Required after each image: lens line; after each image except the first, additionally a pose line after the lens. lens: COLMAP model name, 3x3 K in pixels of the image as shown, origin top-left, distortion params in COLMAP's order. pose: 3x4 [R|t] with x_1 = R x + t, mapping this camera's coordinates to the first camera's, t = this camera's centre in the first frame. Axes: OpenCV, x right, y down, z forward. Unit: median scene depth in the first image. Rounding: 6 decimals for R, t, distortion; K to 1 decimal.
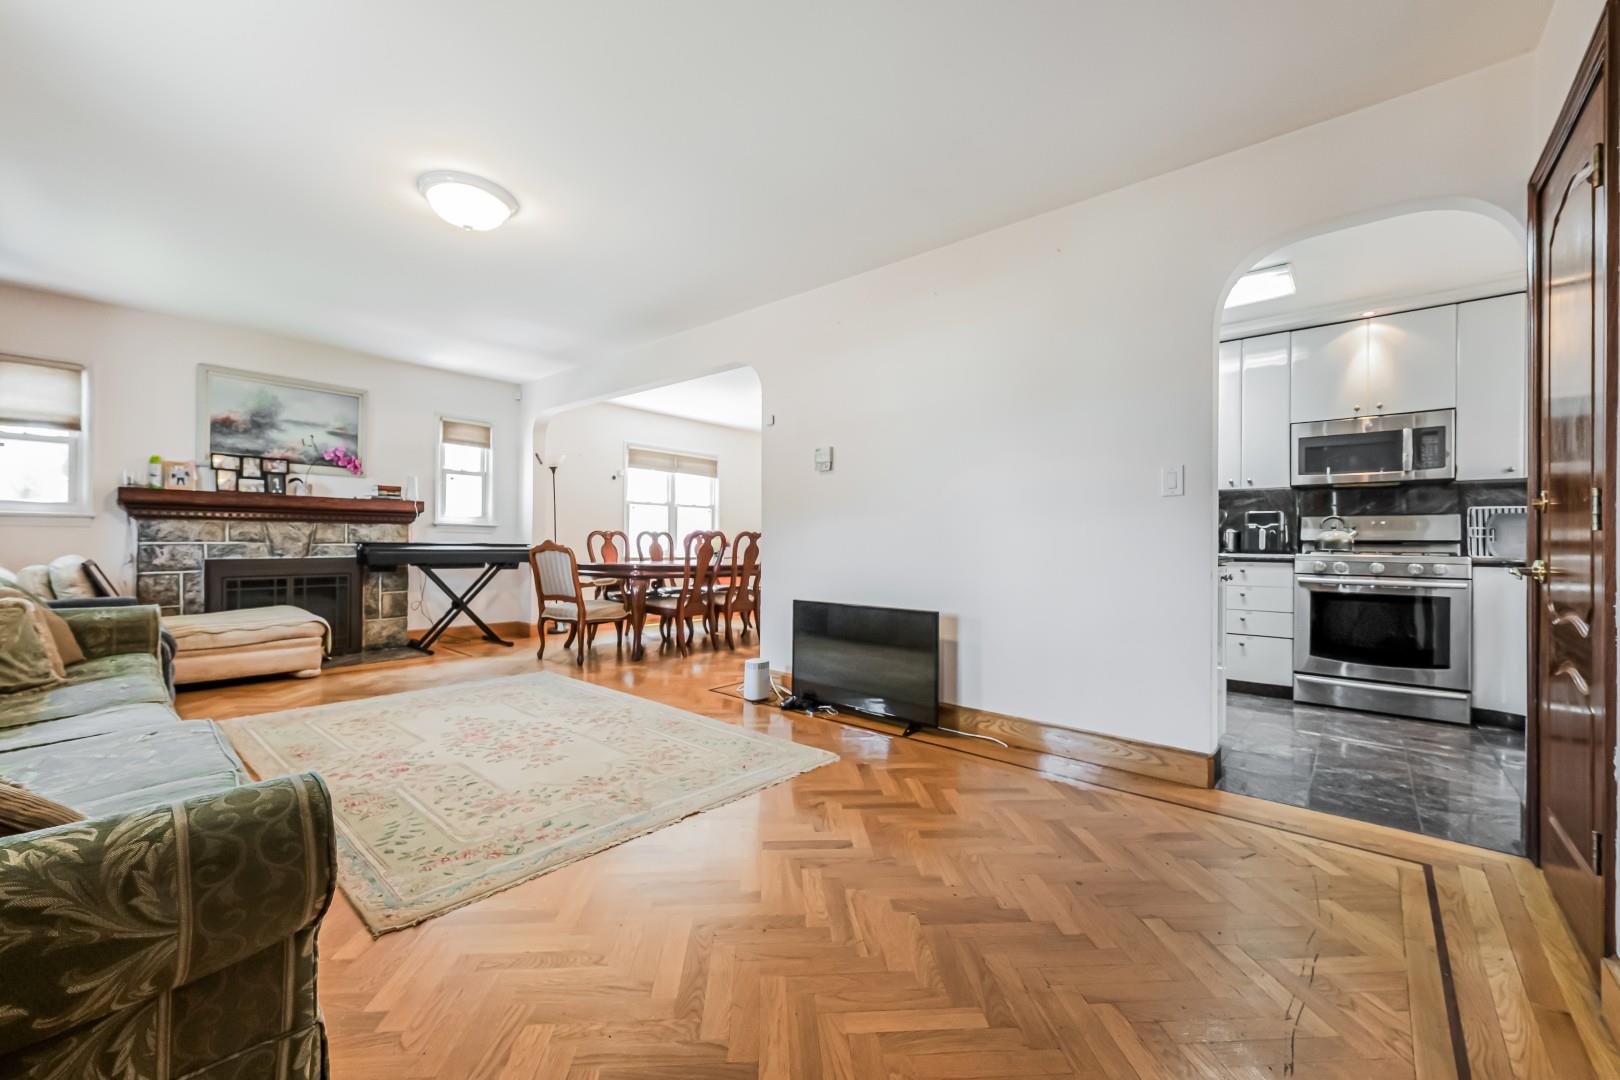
lens RADIAL K [[641.5, 0, 817.3], [0, 641.5, 538.2], [0, 0, 1]] dist [-0.000225, 0.000563]
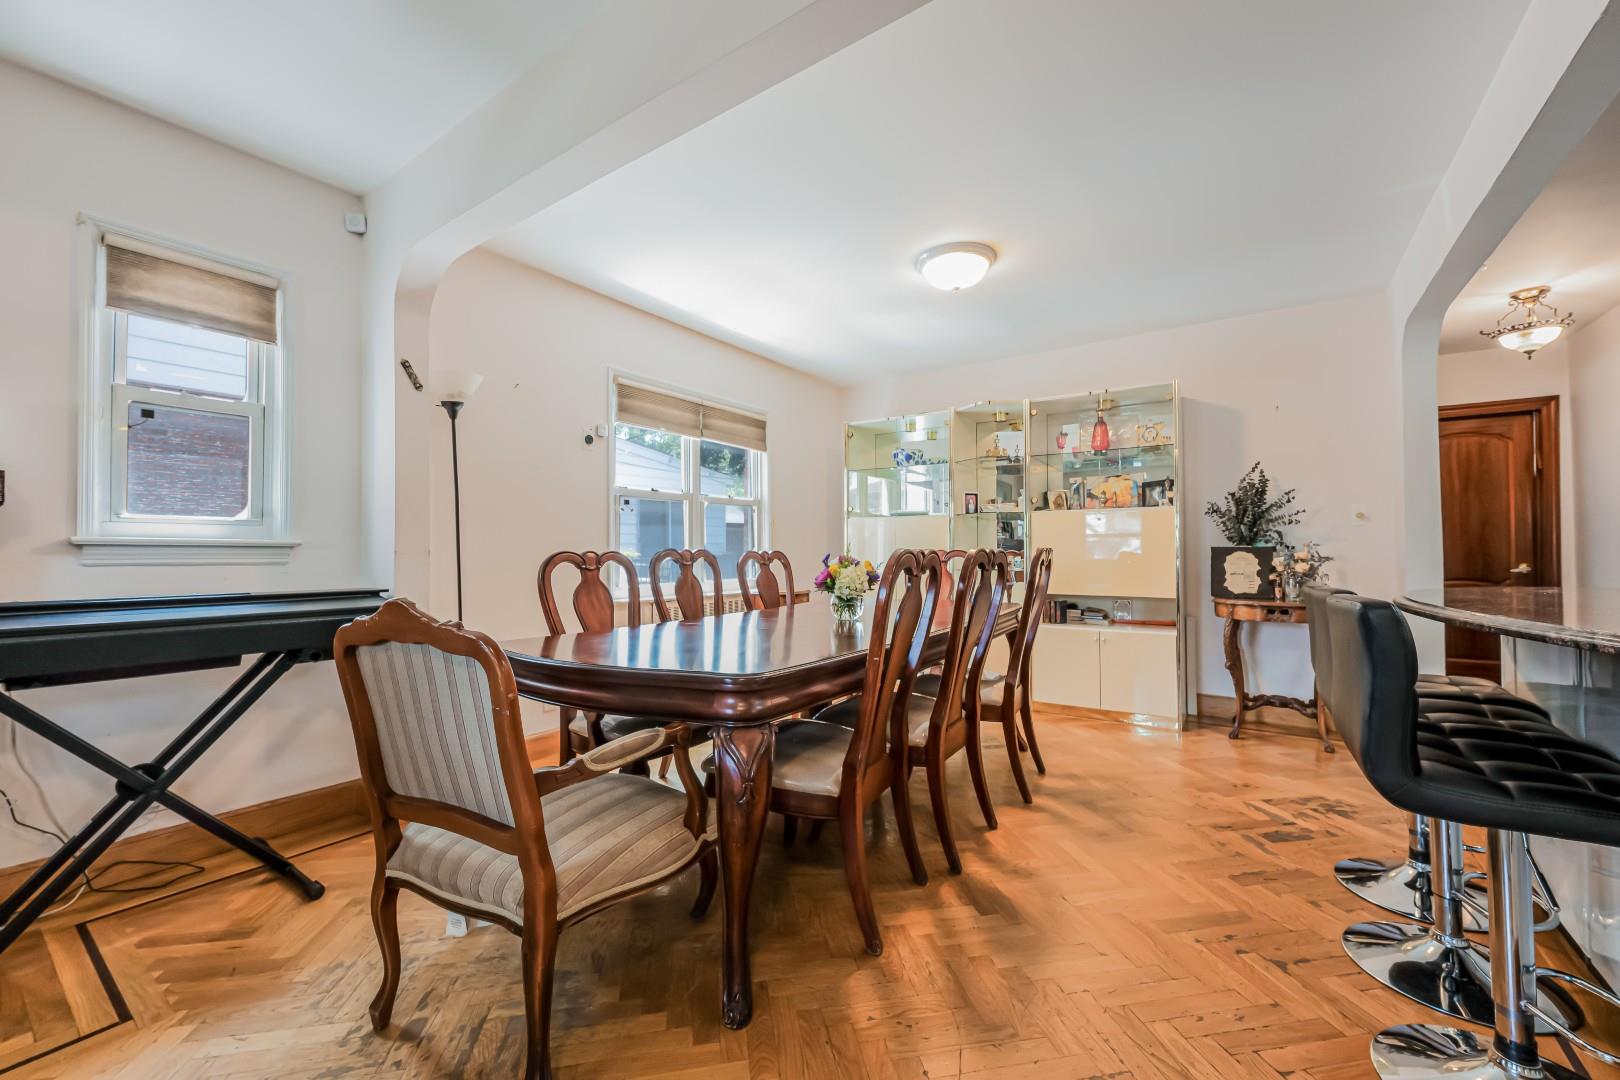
lens RADIAL K [[641.5, 0, 832.4], [0, 641.5, 537.2], [0, 0, 1]] dist [-0.000225, 0.000563]
pose [[0.993468, -0.010969, 0.113580, -0.296355], [0.012257, 0.999868, -0.010649, -0.020139], [-0.113449, 0.011972, 0.993472, 0.775578]]
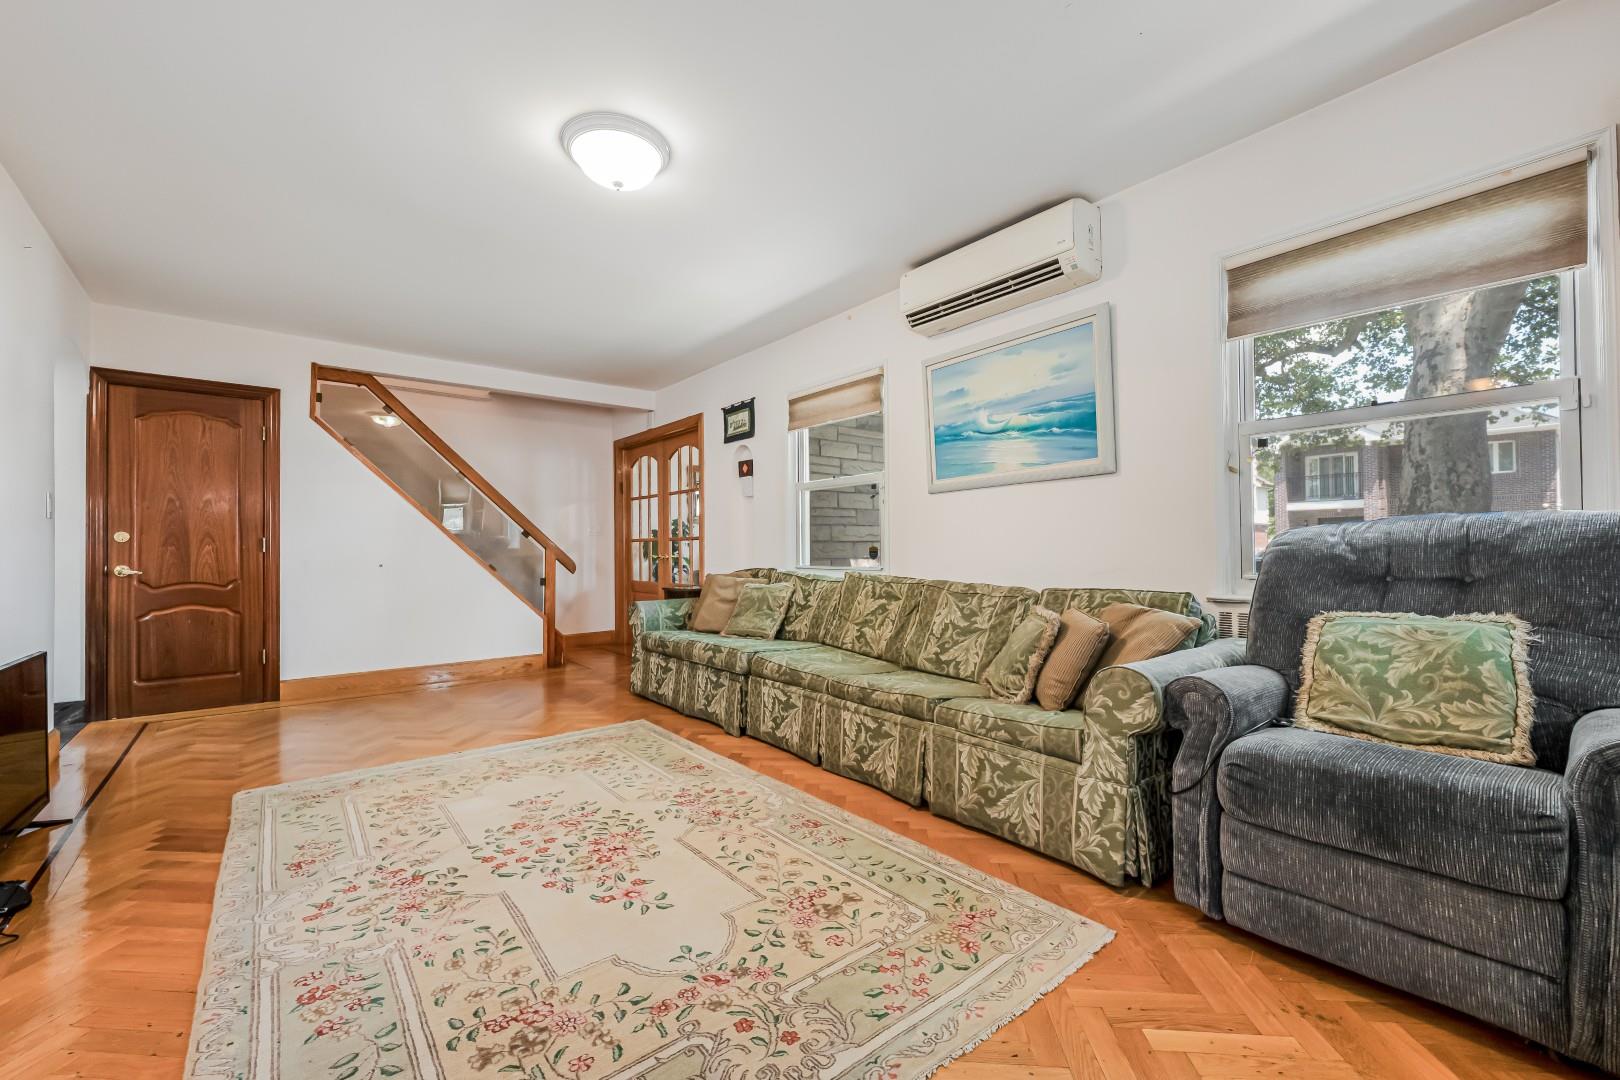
lens RADIAL K [[641.5, 0, 822.0], [0, 641.5, 546.7], [0, 0, 1]] dist [-0.000225, 0.000563]
pose [[-0.988557, 0.004282, 0.150787, -0.574363], [0.003020, 0.999958, -0.008601, -0.000640], [-0.150817, -0.008047, -0.988529, 1.098801]]
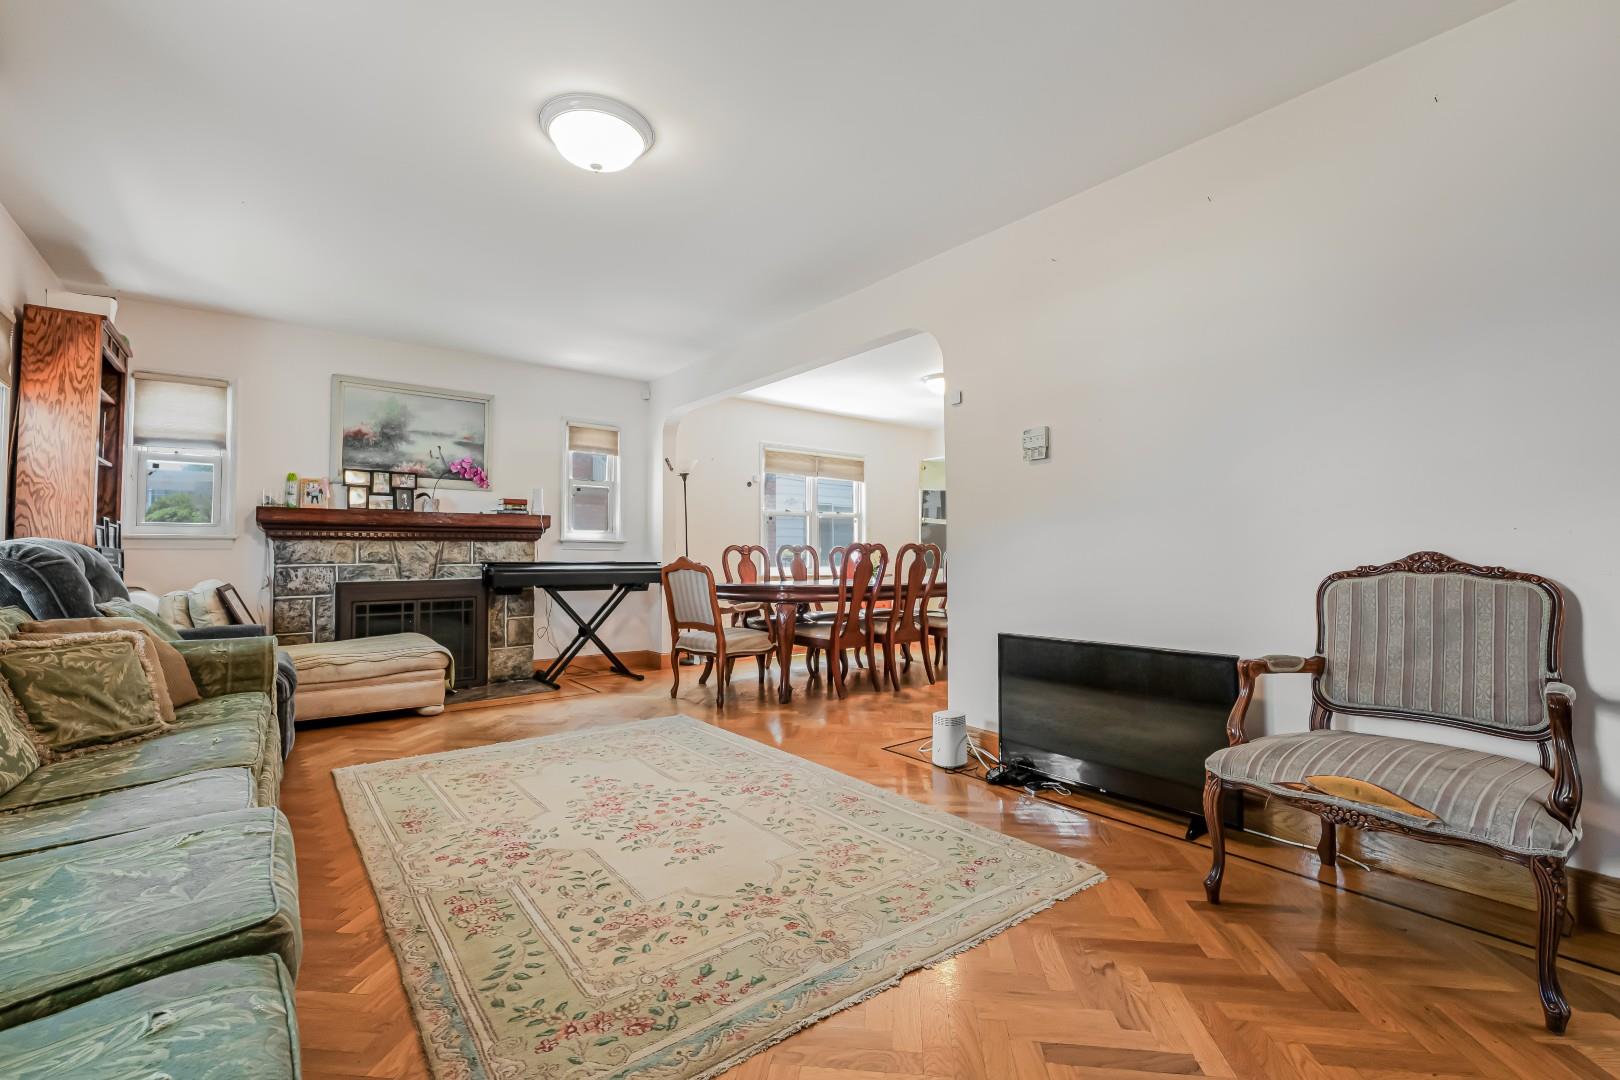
lens RADIAL K [[708.9, 0, 814.7], [0, 708.9, 528.5], [0, 0, 1]] dist [0.001492, 0.000716]
pose [[0.980689, -0.019845, -0.194565, -0.070070], [0.013430, 0.999324, -0.034233, -0.000589], [0.195112, 0.030959, 0.980292, 0.122565]]
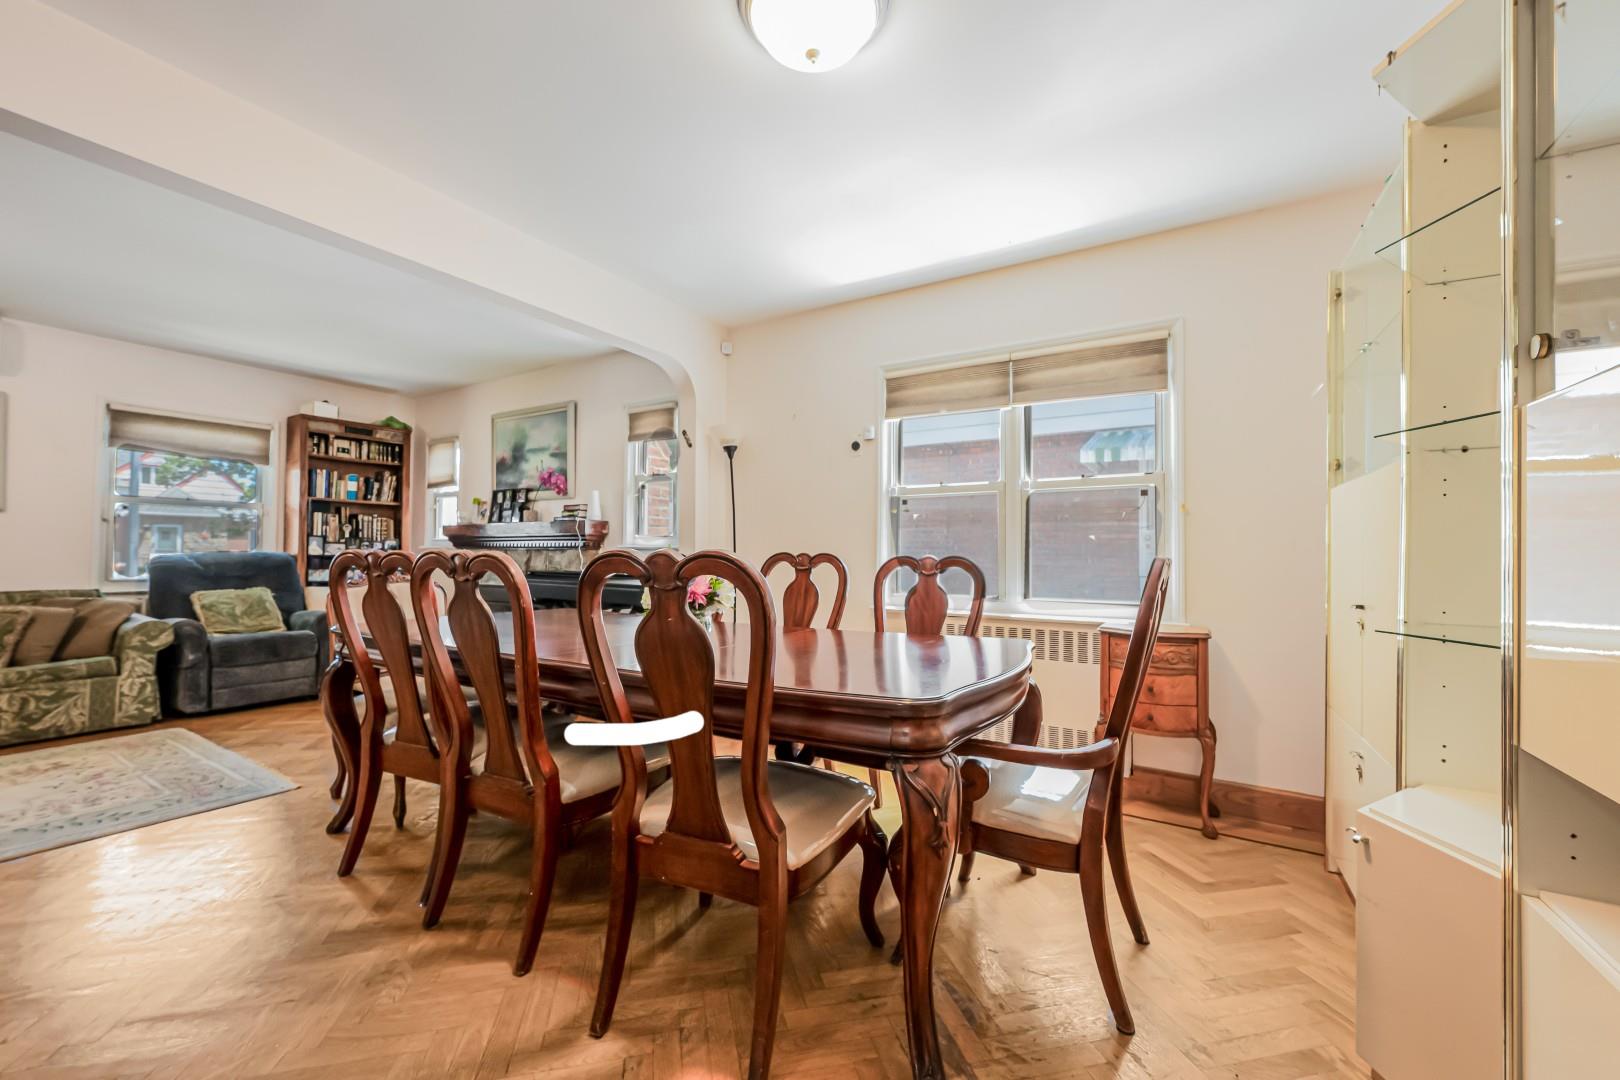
lens RADIAL K [[641.5, 0, 785.0], [0, 641.5, 546.0], [0, 0, 1]] dist [-0.000225, 0.000563]
pose [[0.151792, -0.032372, -0.987882, 0.249637], [-0.004384, 0.999432, -0.033424, -0.000810], [0.988403, 0.009405, 0.151564, 1.361731]]
